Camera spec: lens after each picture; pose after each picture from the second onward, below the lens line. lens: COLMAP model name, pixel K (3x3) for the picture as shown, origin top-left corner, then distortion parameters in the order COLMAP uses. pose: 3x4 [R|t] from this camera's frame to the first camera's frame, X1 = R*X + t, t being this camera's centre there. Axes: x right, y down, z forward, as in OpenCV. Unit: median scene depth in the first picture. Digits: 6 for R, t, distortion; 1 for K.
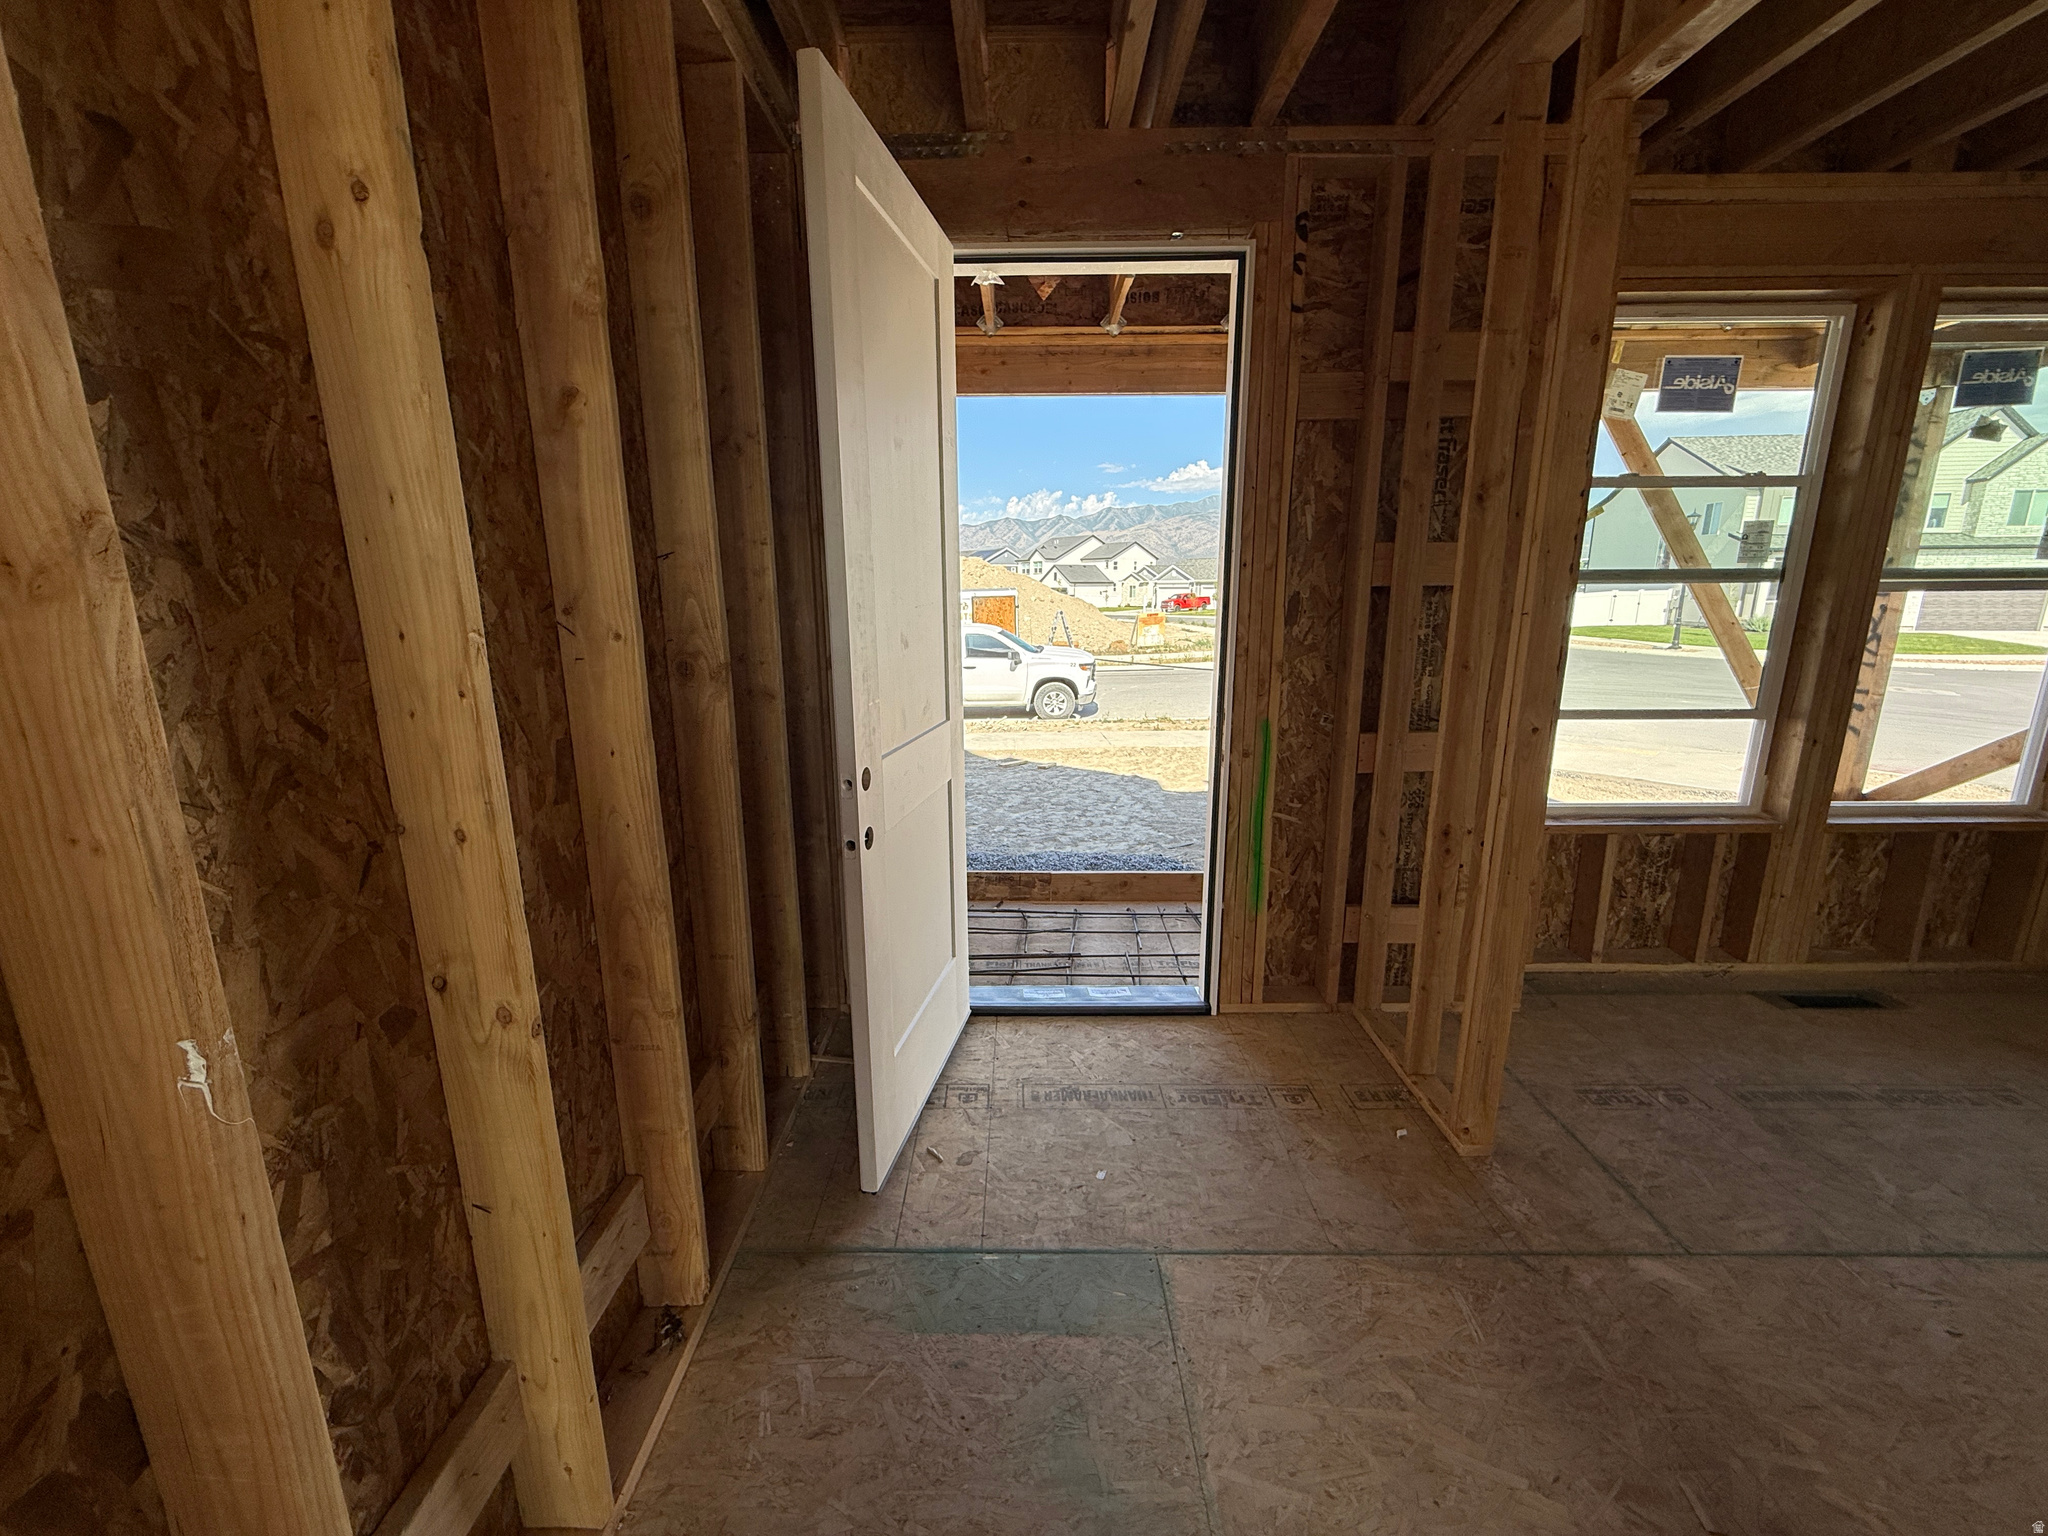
lens RADIAL K [[814.3, 0, 1020.8], [0, 814.3, 768.4], [0, 0, 1]] dist [0.000841, 0.000101]
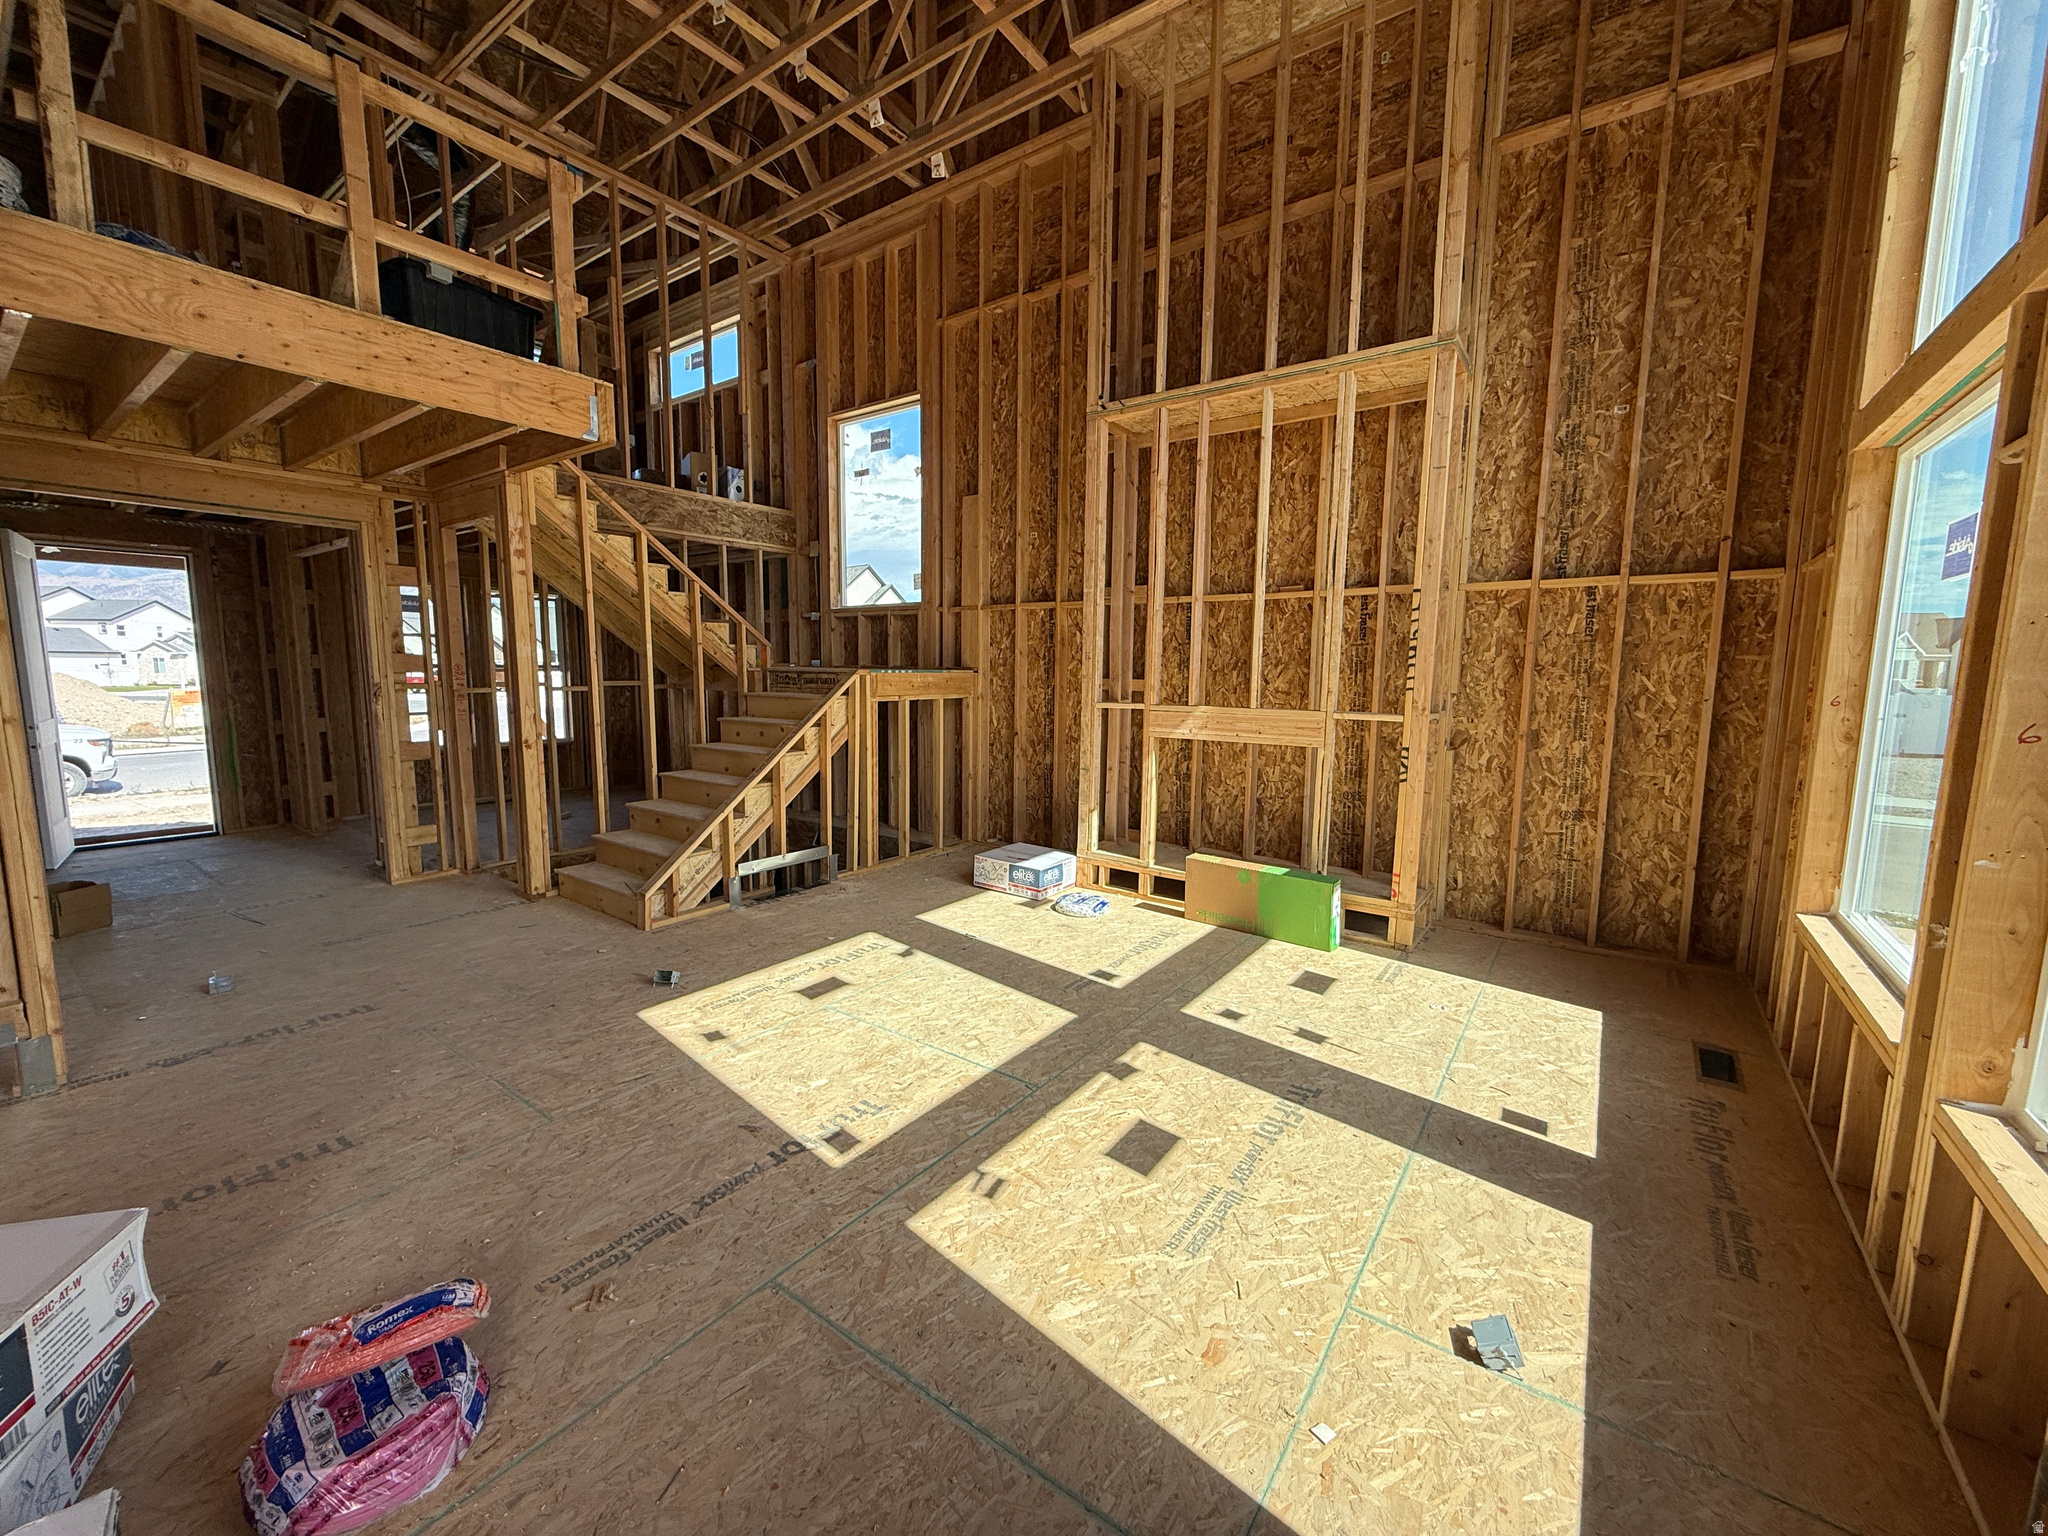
lens RADIAL K [[814.3, 0, 1024.0], [0, 814.3, 766.1], [0, 0, 1]] dist [0.000841, 0.000101]
pose [[0.586799, -0.084728, 0.805287, -0.027102], [0.161648, 0.986750, -0.013970, 0.044671], [-0.793433, 0.138371, 0.592720, -0.212848]]
